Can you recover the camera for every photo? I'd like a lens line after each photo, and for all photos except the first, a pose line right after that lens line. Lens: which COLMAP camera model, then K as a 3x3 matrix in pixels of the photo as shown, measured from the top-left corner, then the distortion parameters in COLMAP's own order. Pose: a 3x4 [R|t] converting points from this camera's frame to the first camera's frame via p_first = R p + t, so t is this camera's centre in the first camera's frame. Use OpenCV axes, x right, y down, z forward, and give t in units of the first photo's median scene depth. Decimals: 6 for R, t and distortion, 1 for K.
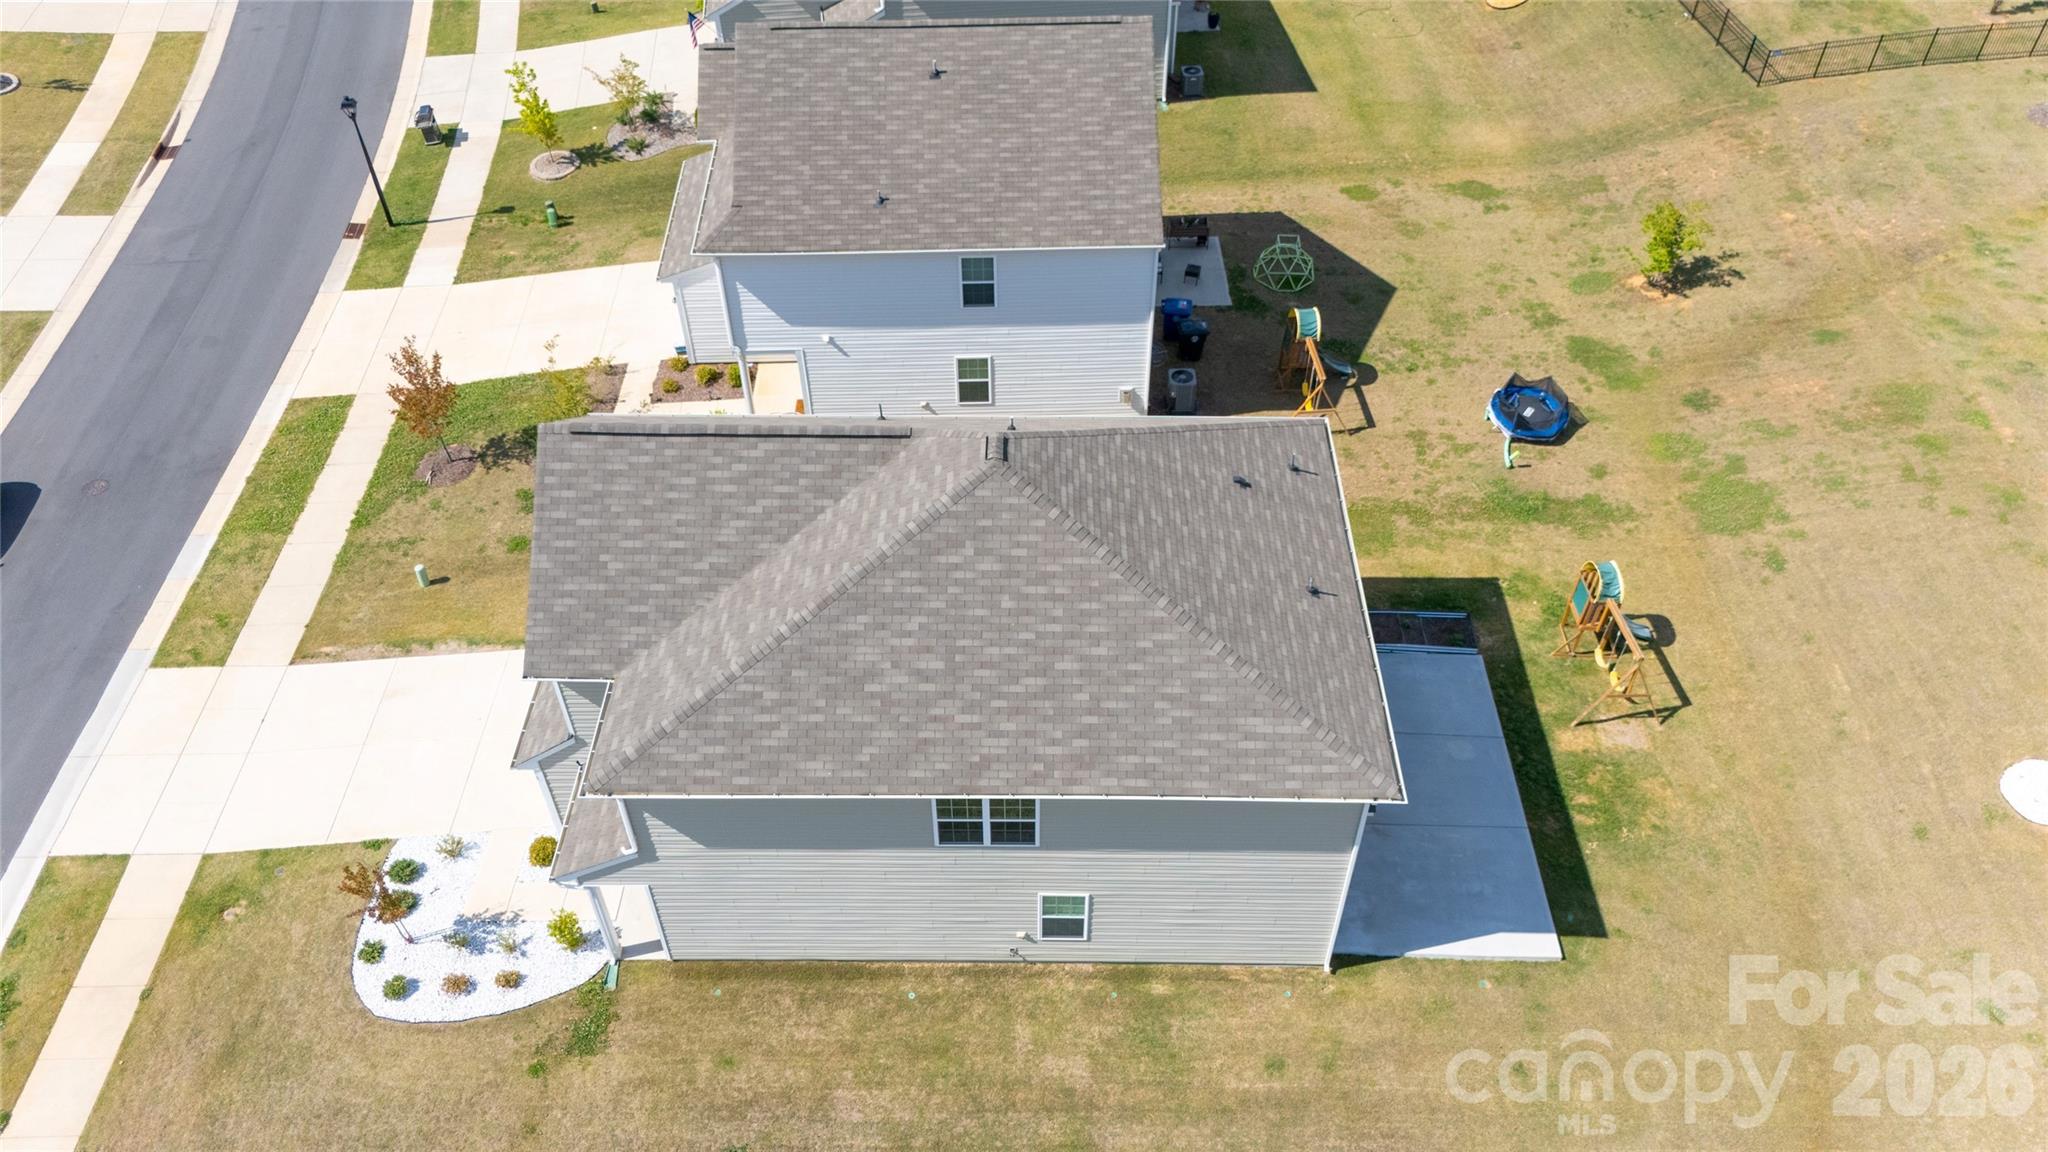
lens RADIAL K [[1554.9, 0, 1034.5], [0, 1554.9, 573.7], [0, 0, 1]] dist [0.075833, -0.092366]
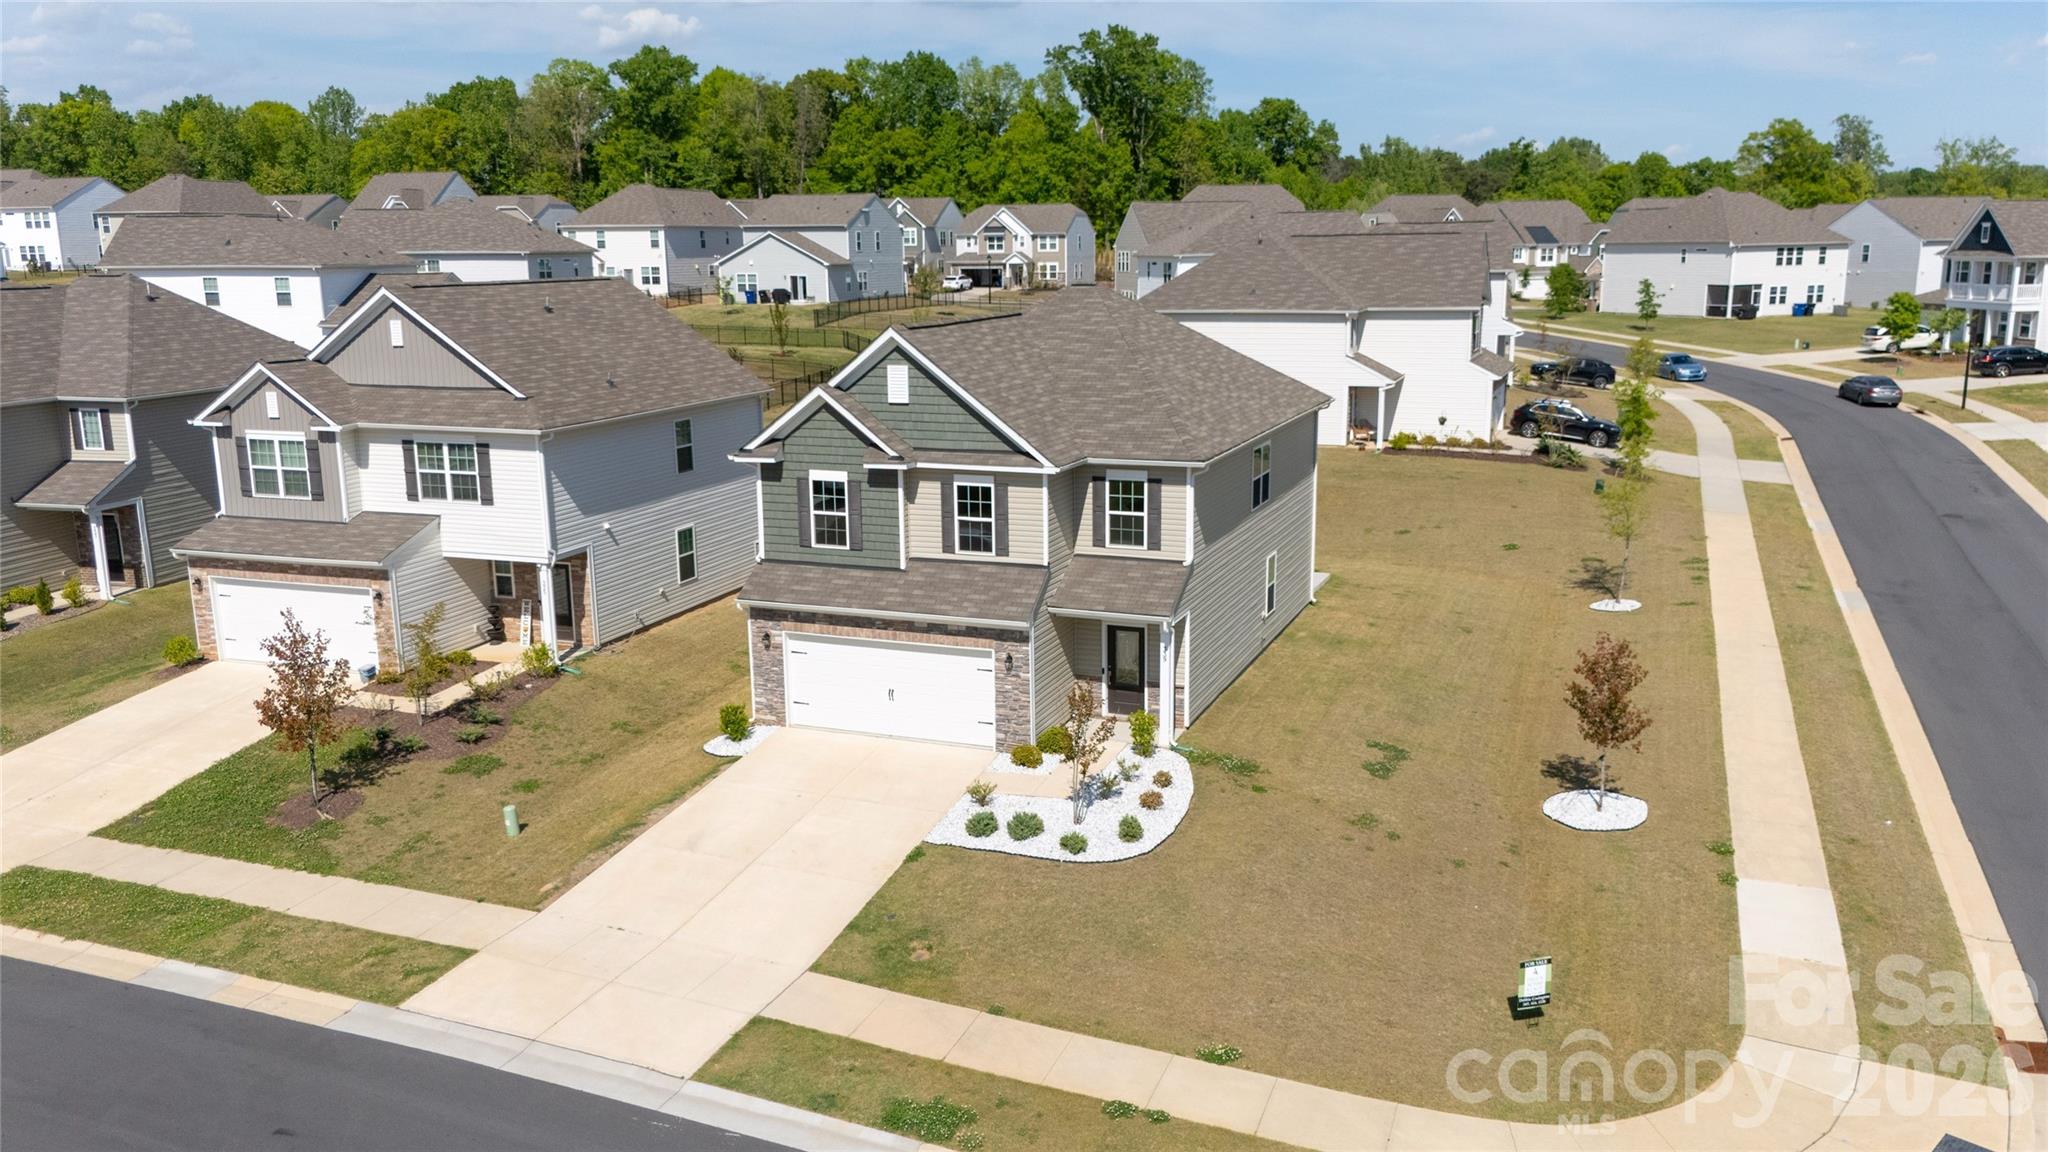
lens RADIAL K [[1554.9, 0, 1034.5], [0, 1554.9, 573.7], [0, 0, 1]] dist [0.075833, -0.092366]
pose [[0.350985, -0.191048, 0.916684, -0.943751], [0.665050, 0.740017, -0.100410, 0.153620], [-0.659179, 0.644883, 0.386792, 0.431457]]
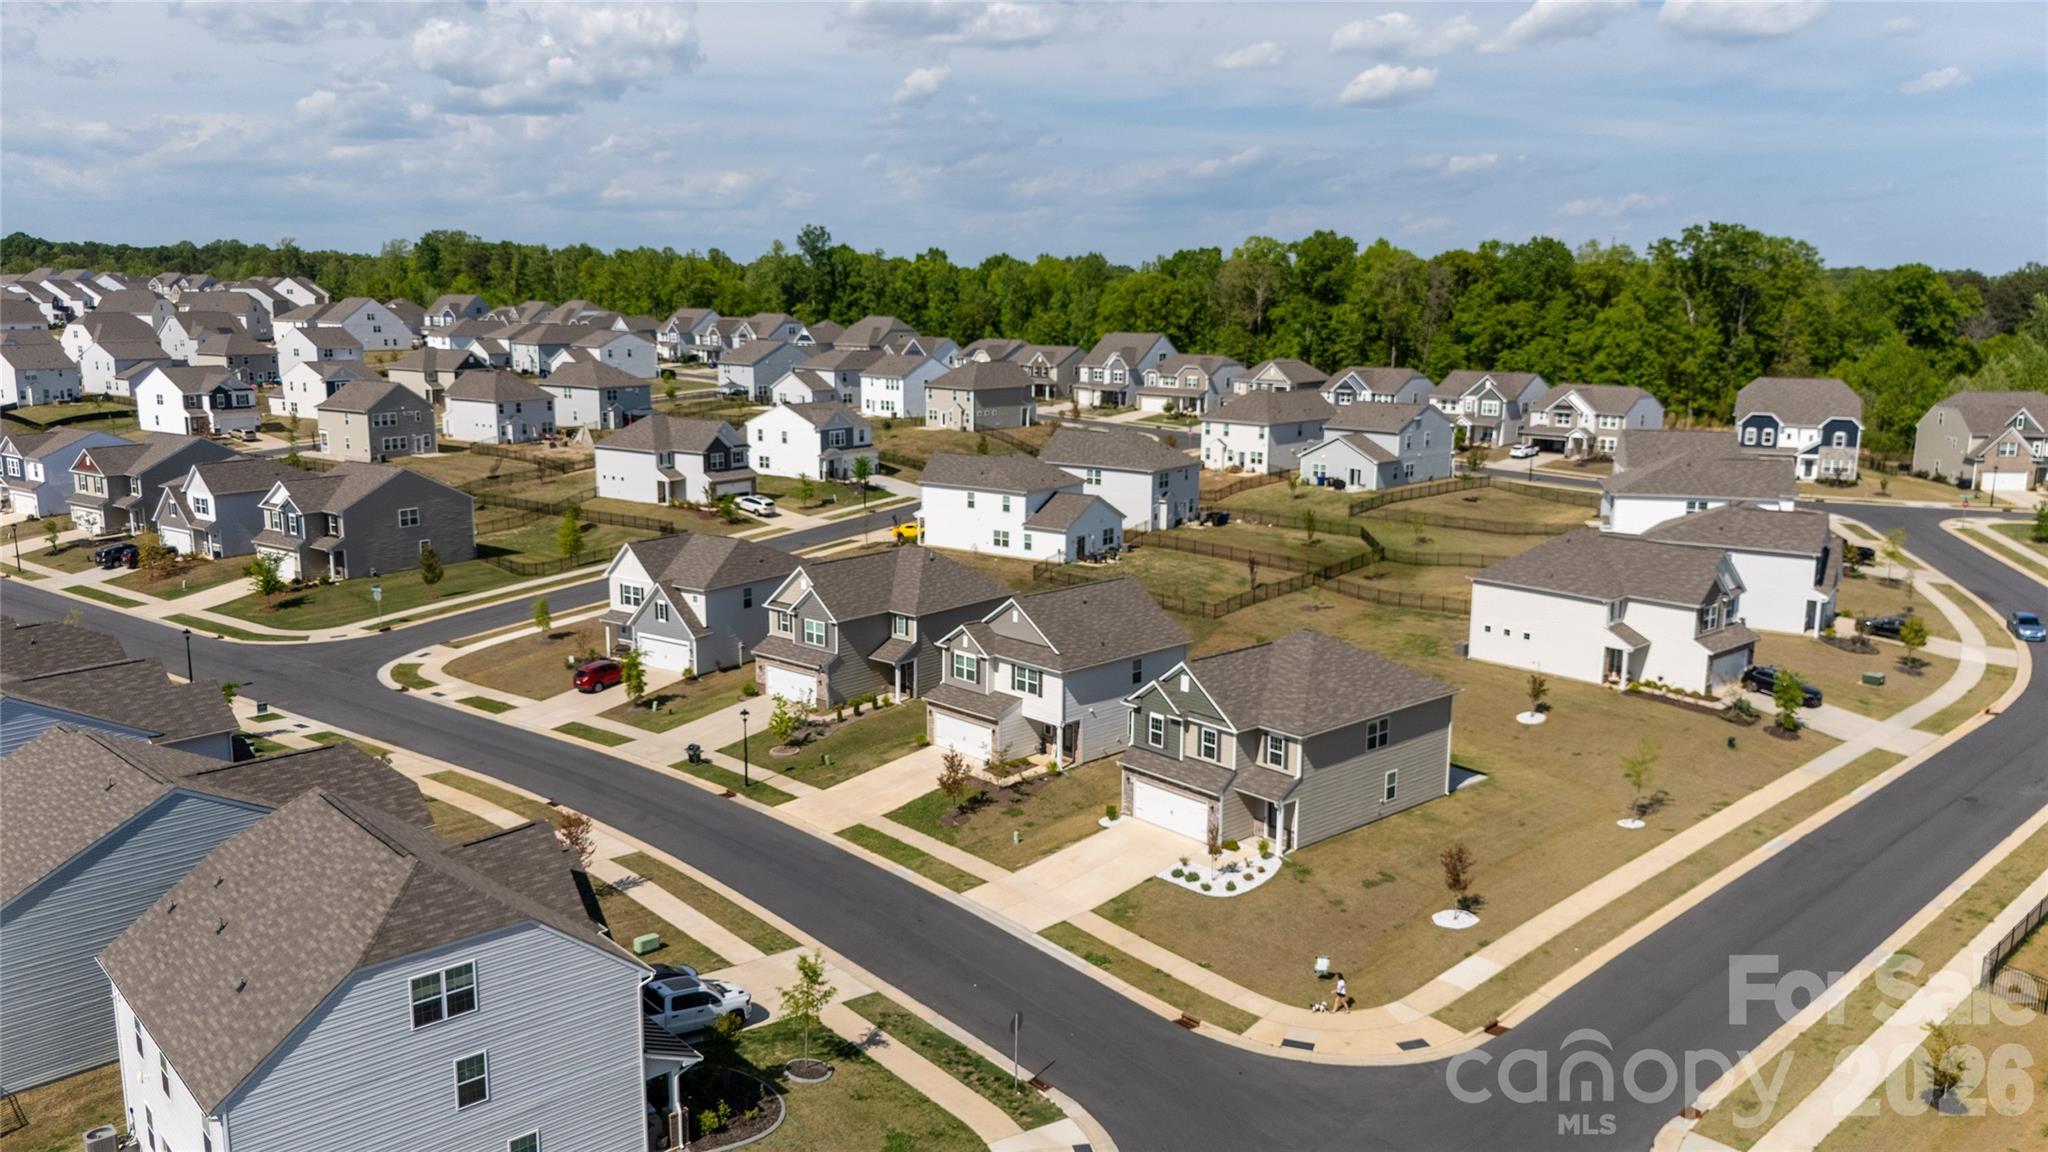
lens RADIAL K [[1554.9, 0, 1034.5], [0, 1554.9, 573.7], [0, 0, 1]] dist [0.075833, -0.092366]
pose [[0.733180, -0.116407, 0.669997, -1.610594], [0.469377, 0.799541, -0.374726, 0.473300], [-0.492069, 0.589223, 0.640846, -0.483084]]
